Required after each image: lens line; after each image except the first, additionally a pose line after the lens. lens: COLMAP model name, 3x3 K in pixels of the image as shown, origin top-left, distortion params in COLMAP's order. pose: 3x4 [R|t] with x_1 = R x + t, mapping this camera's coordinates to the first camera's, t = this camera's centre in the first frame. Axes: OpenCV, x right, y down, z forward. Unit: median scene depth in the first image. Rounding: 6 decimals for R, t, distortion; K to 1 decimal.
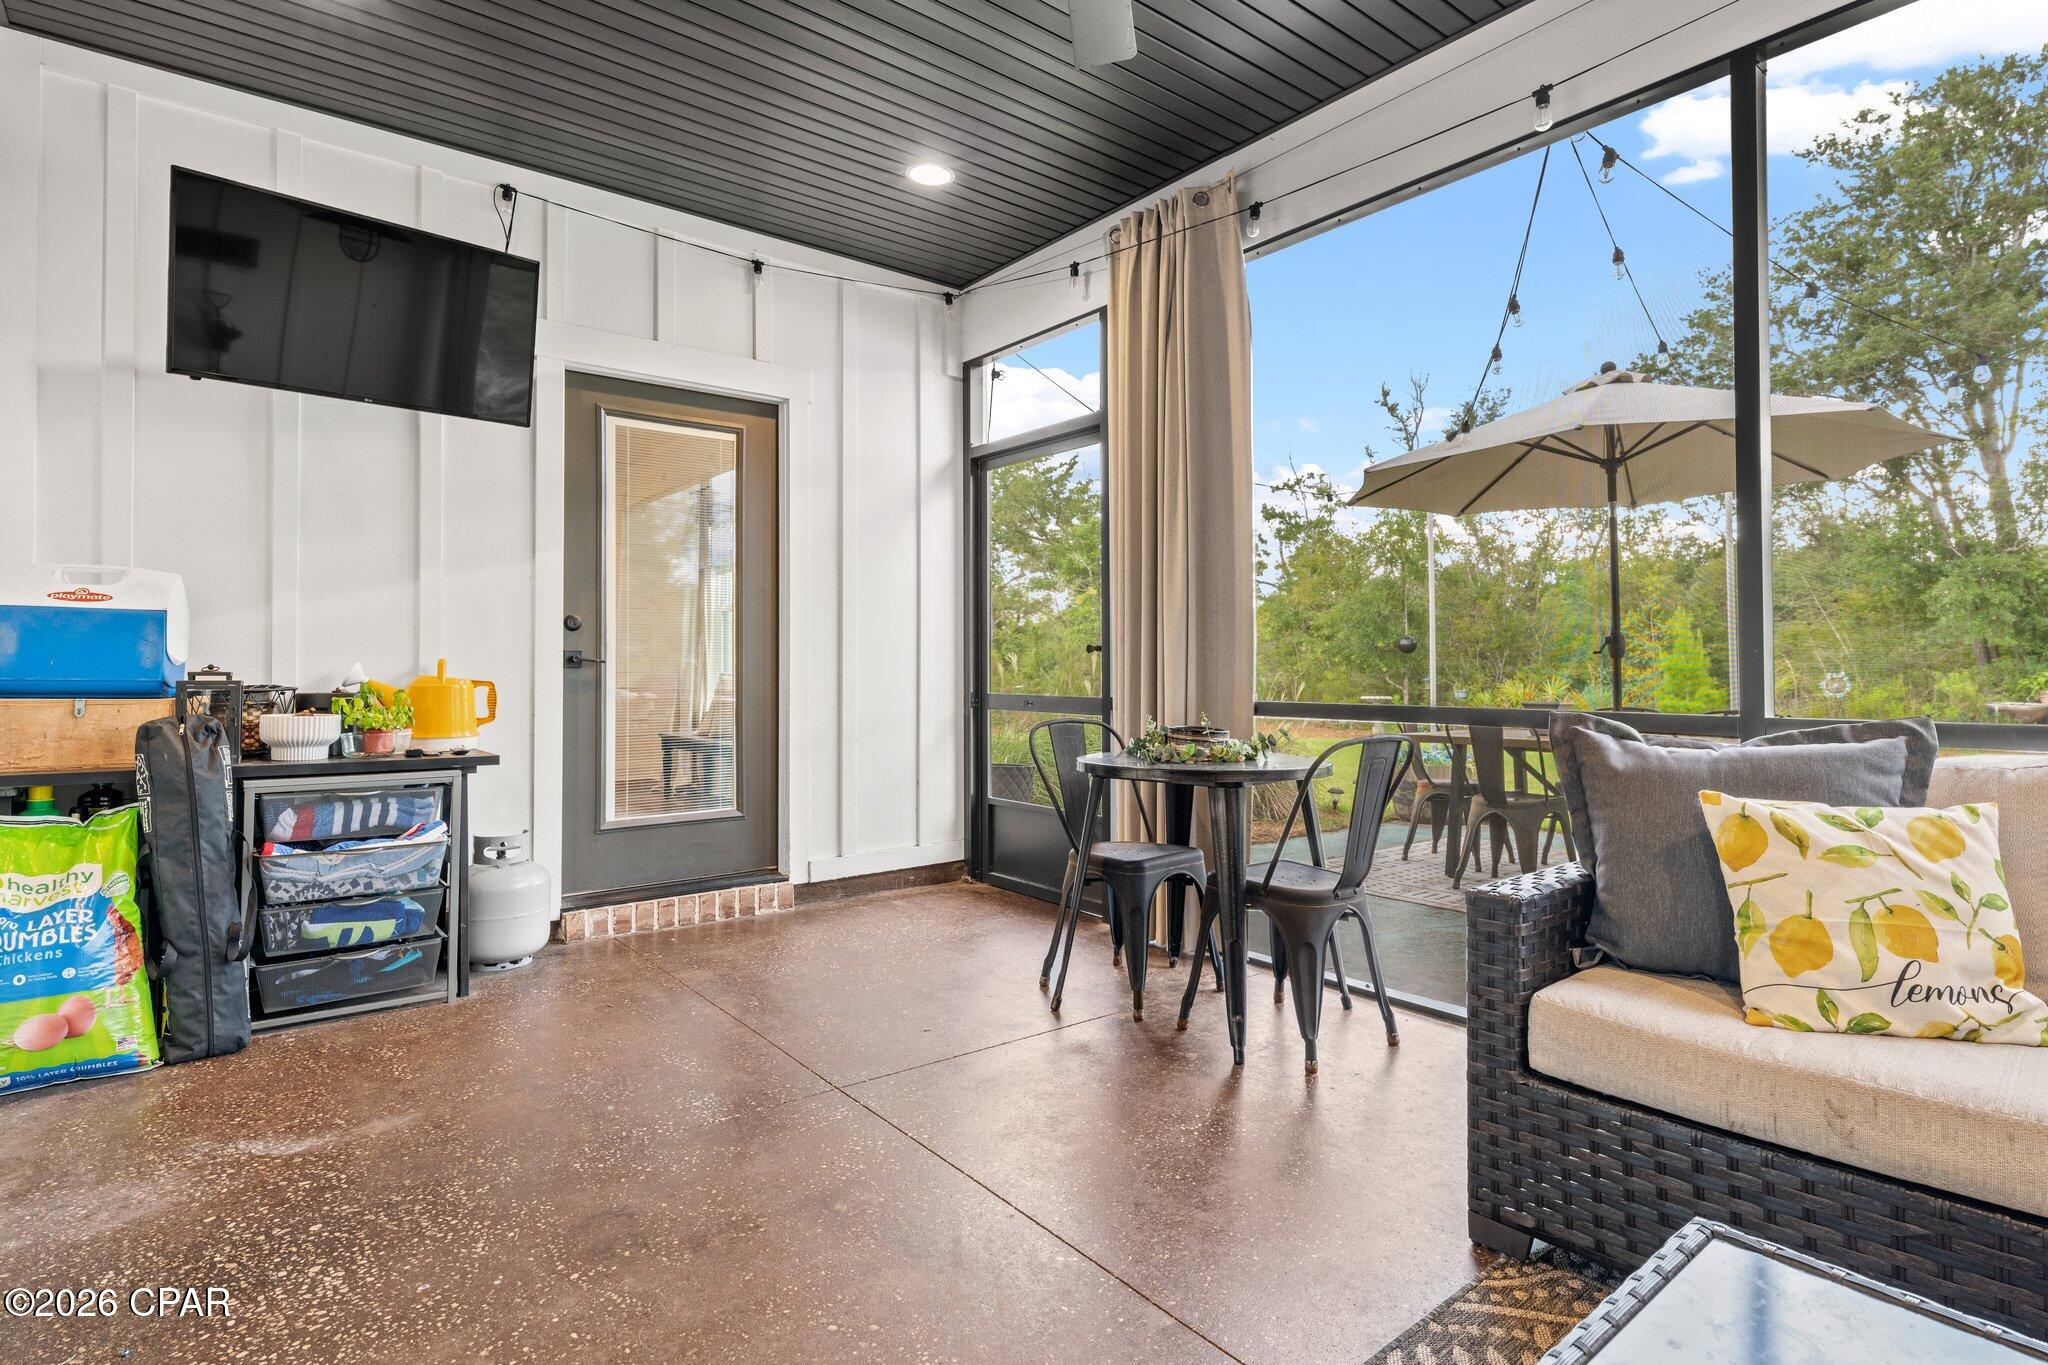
lens RADIAL K [[1044.6, 0, 1028.0], [0, 1044.6, 673.0], [0, 0, 1]] dist [0.000063, -0.000001]
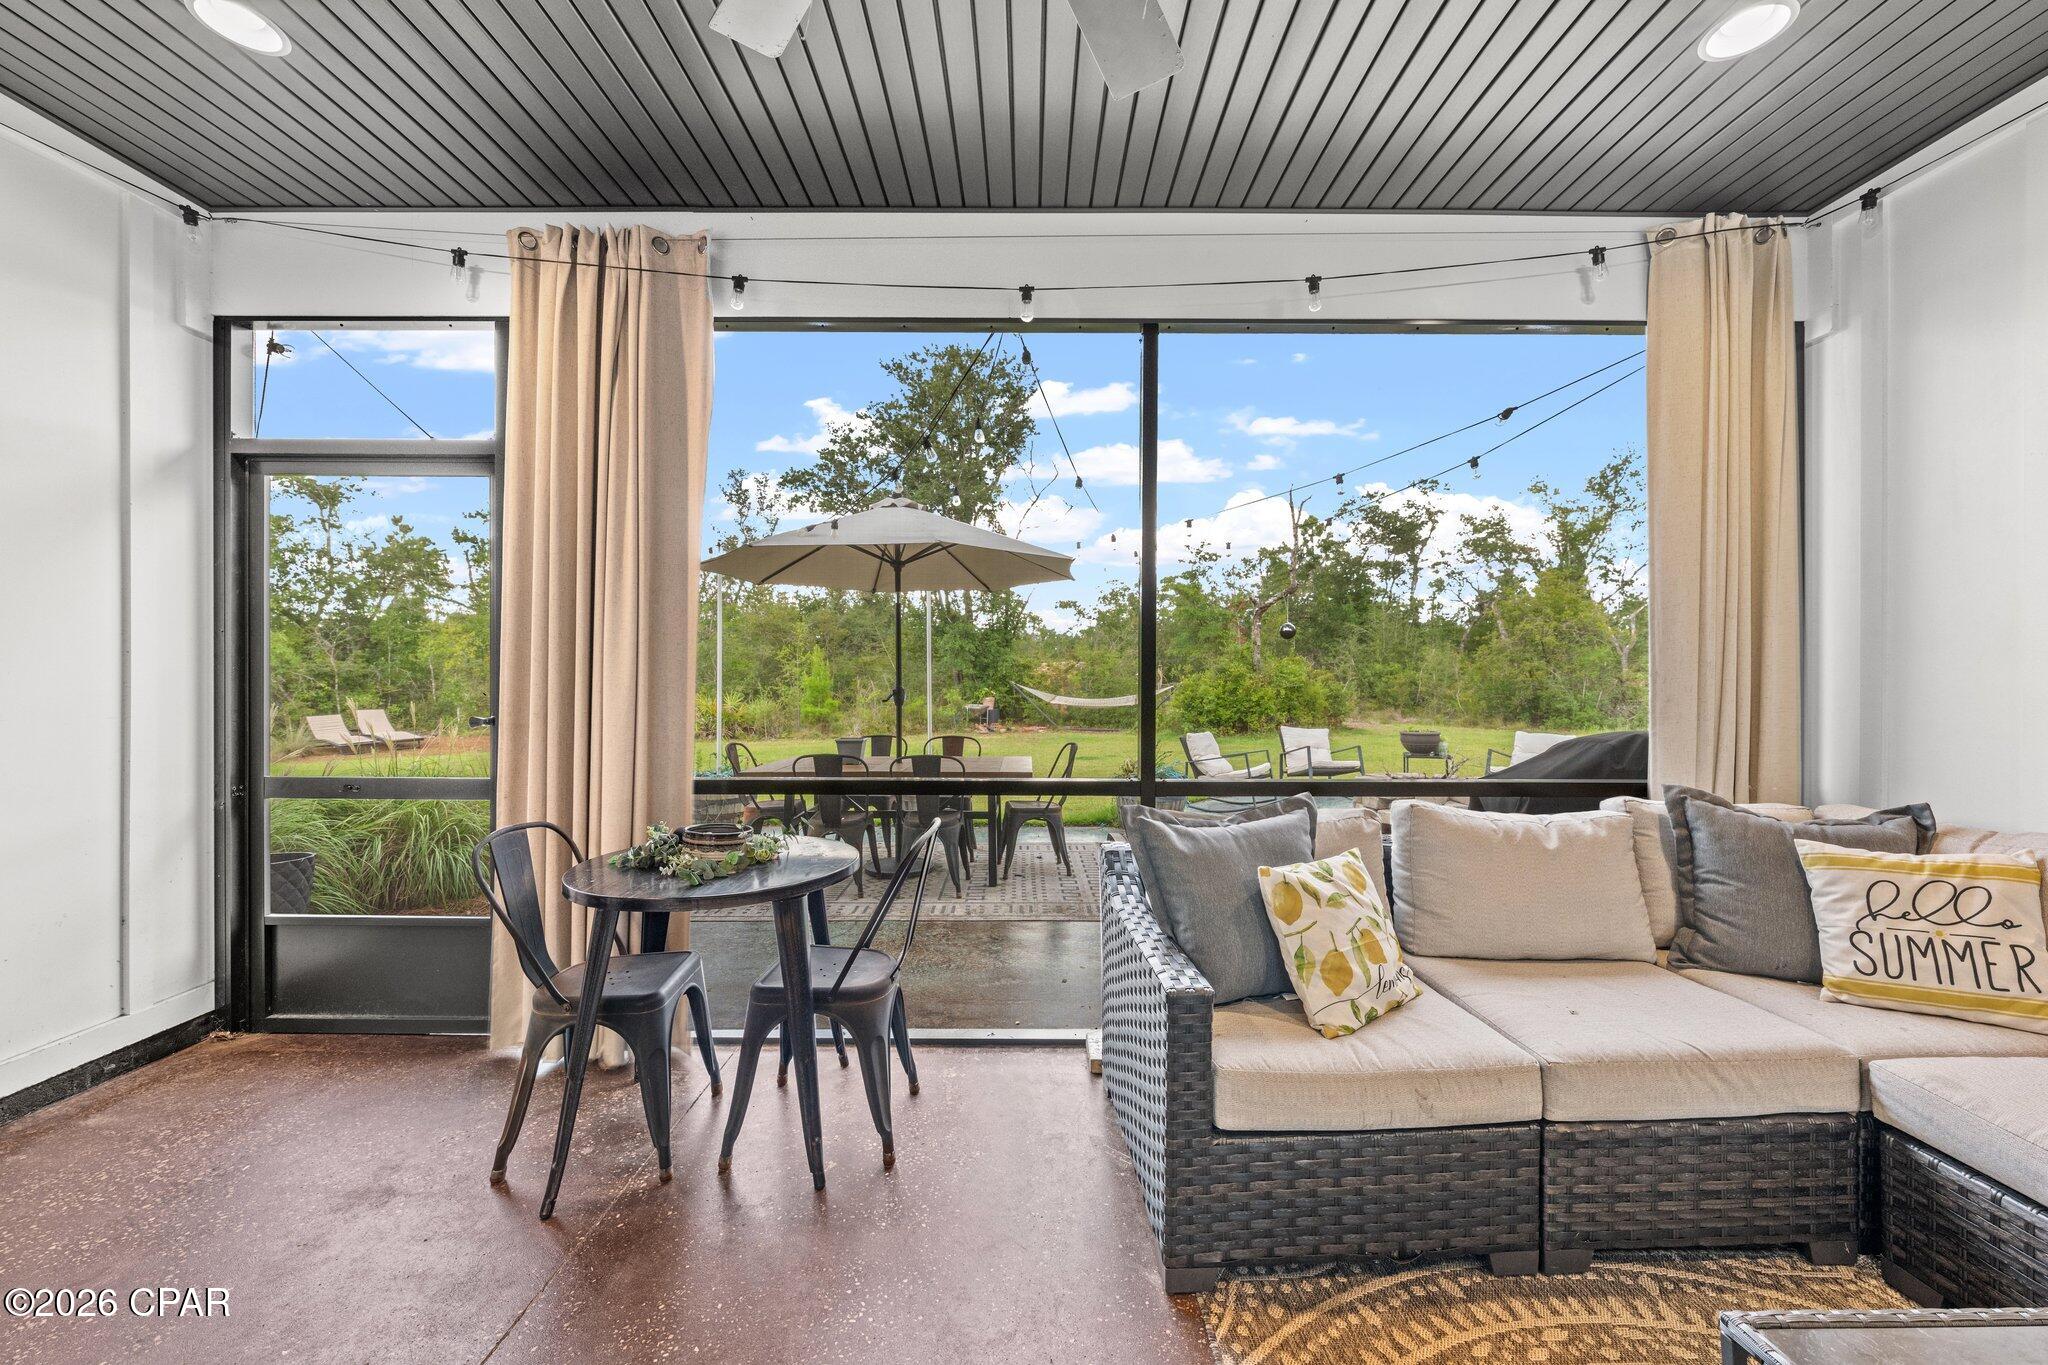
lens RADIAL K [[765.1, 0, 1028.2], [0, 765.1, 682.1], [0, 0, 1]] dist [-0.009229, -0.000042]
pose [[0.612006, -0.005081, 0.790837, -0.152596], [-0.003335, 0.999954, 0.009005, -0.063476], [-0.790846, -0.008148, 0.611961, 0.287405]]
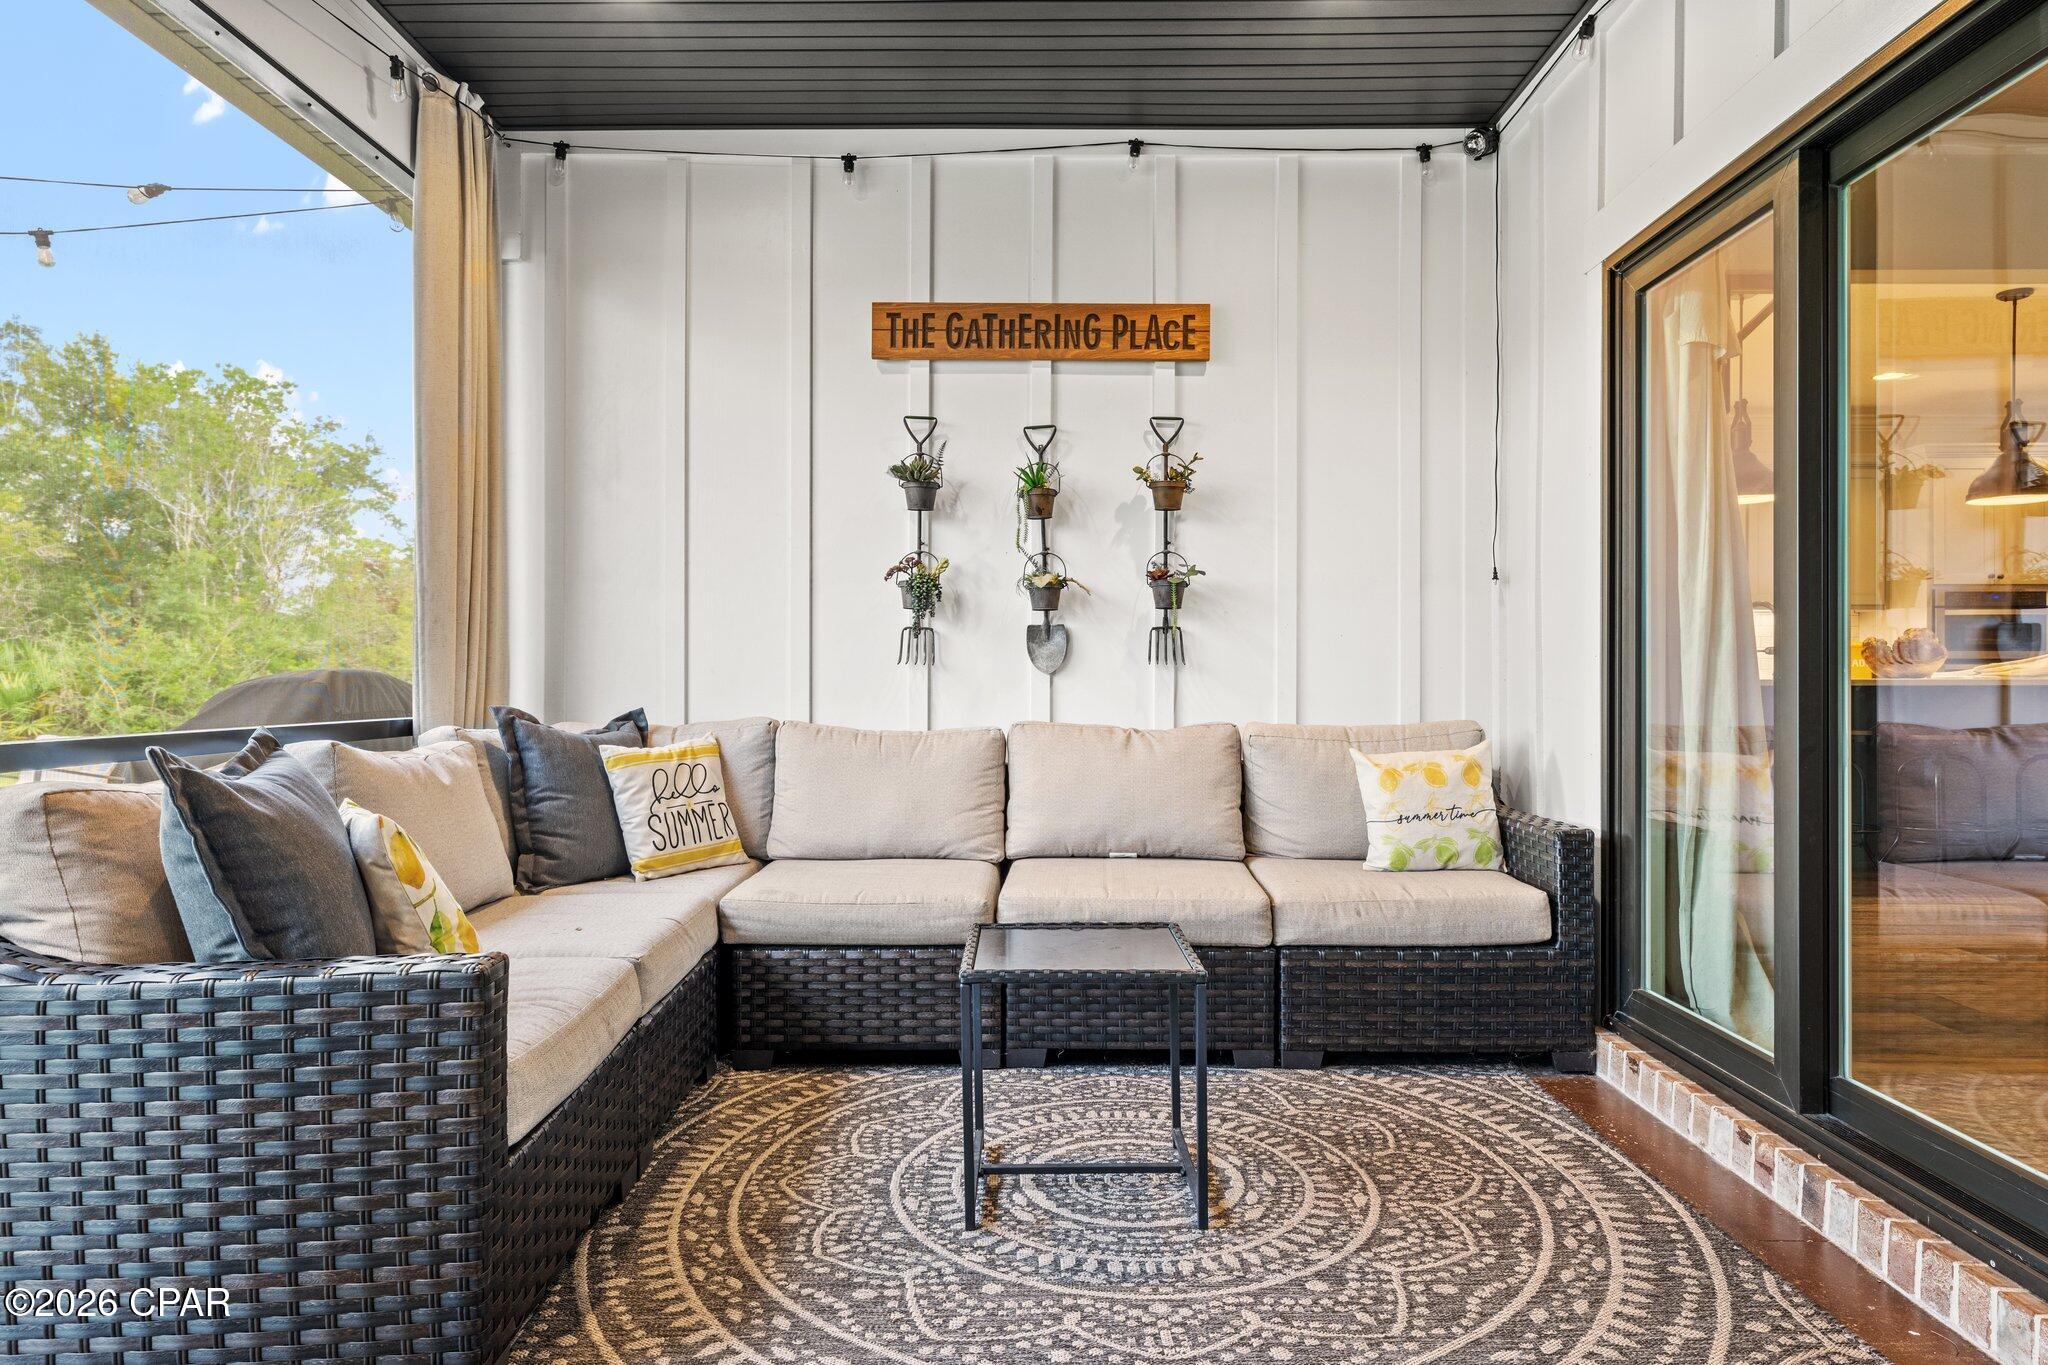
lens RADIAL K [[1216.6, 0, 1024.0], [0, 1216.6, 682.5], [0, 0, 1]] dist [0.022060, 0.000419]
pose [[-0.779214, -0.003242, 0.626750, -0.219811], [-0.000701, 0.999991, 0.004302, 0.001757], [-0.626758, 0.002913, -0.779209, 0.713955]]
